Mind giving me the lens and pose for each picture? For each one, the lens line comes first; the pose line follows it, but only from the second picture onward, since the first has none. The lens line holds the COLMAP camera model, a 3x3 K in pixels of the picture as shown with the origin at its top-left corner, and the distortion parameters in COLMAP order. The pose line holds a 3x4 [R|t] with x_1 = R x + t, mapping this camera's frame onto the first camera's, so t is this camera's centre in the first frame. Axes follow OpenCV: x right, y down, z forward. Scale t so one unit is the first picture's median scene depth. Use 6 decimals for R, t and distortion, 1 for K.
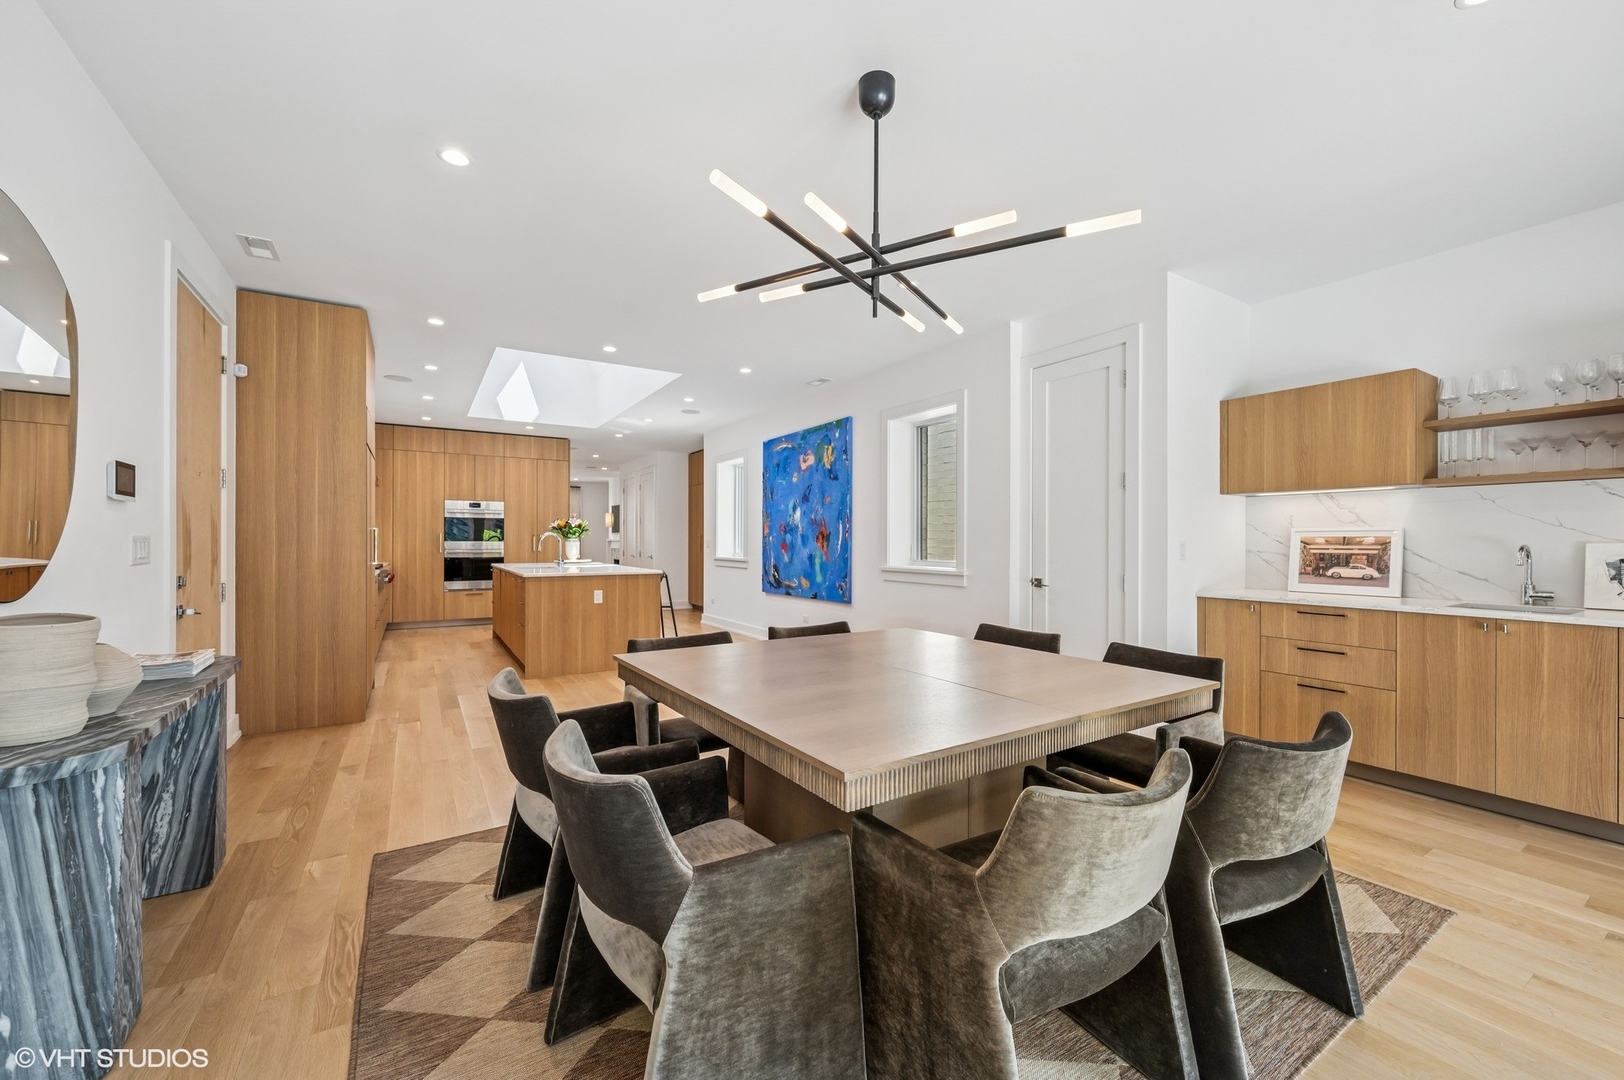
lens RADIAL K [[643.2, 0, 828.3], [0, 643.2, 539.5], [0, 0, 1]] dist [-0.003623, 0.000801]
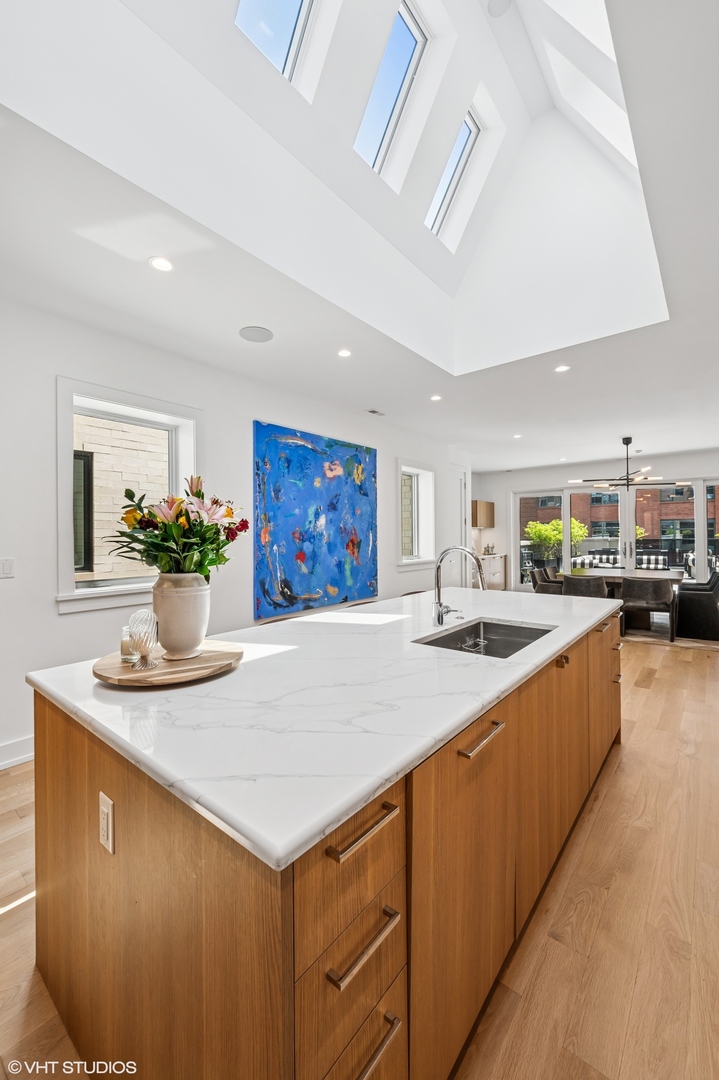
lens RADIAL K [[430.7, 0, 357.3], [0, 430.7, 536.6], [0, 0, 1]] dist [-0.001441, 0.000232]
pose [[-0.300080, -0.000364, 0.953914, -0.699130], [0.006821, 0.999974, 0.002528, -0.018323], [-0.953890, 0.007265, -0.300070, 1.174442]]
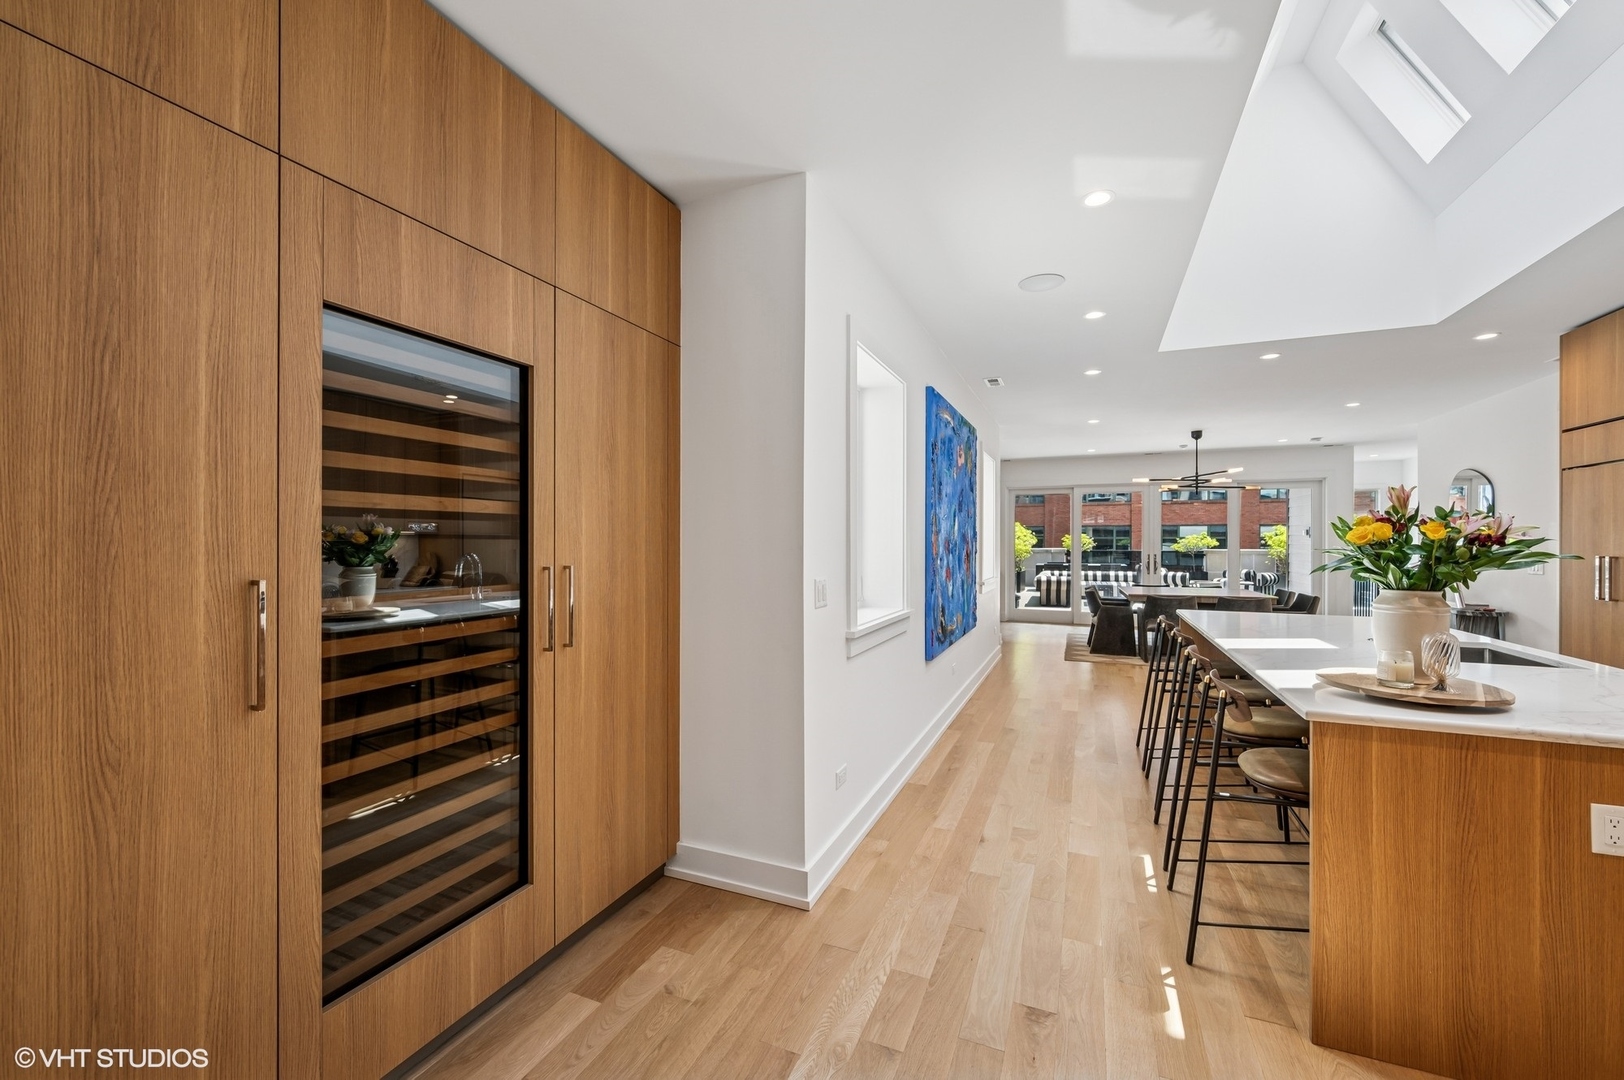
lens RADIAL K [[643.2, 0, 813.4], [0, 643.2, 538.6], [0, 0, 1]] dist [-0.003623, 0.000801]
pose [[-0.558763, 0.001387, 0.829326, -0.563090], [-0.004054, 0.999982, -0.004404, -0.021891], [-0.829317, -0.005823, -0.558748, 1.569405]]
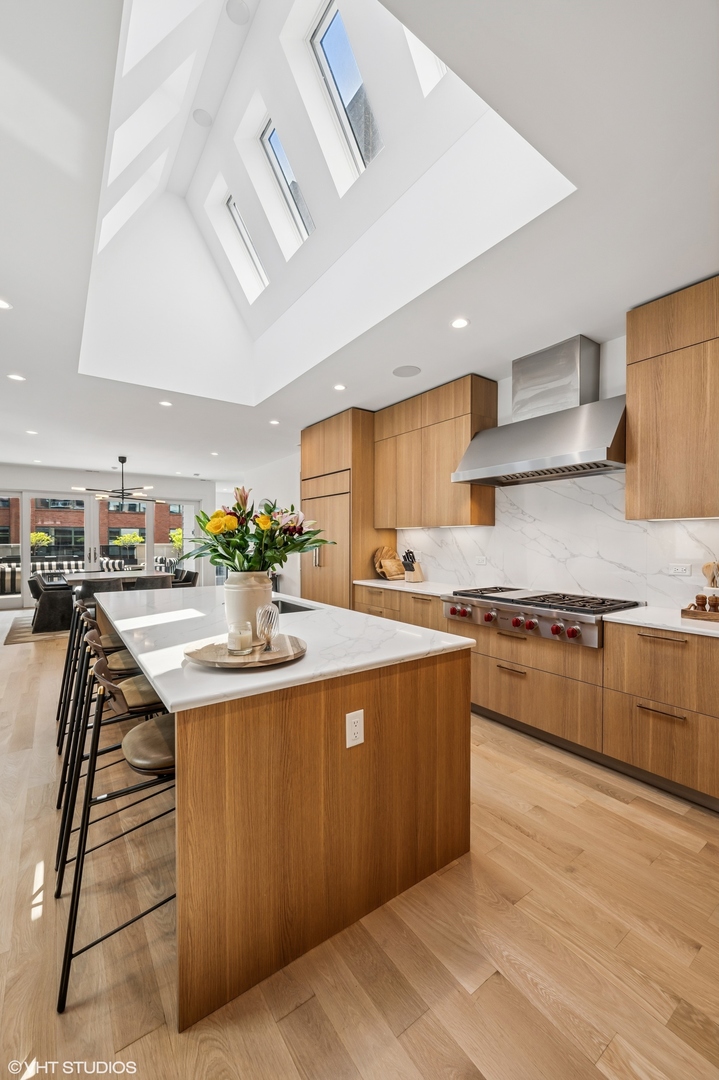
lens RADIAL K [[430.7, 0, 356.9], [0, 430.7, 549.0], [0, 0, 1]] dist [-0.001441, 0.000232]
pose [[-0.999298, -0.002104, -0.037391, -0.526583], [-0.002801, 0.999823, 0.018605, -0.018190], [0.037346, 0.018696, -0.999127, 1.433333]]
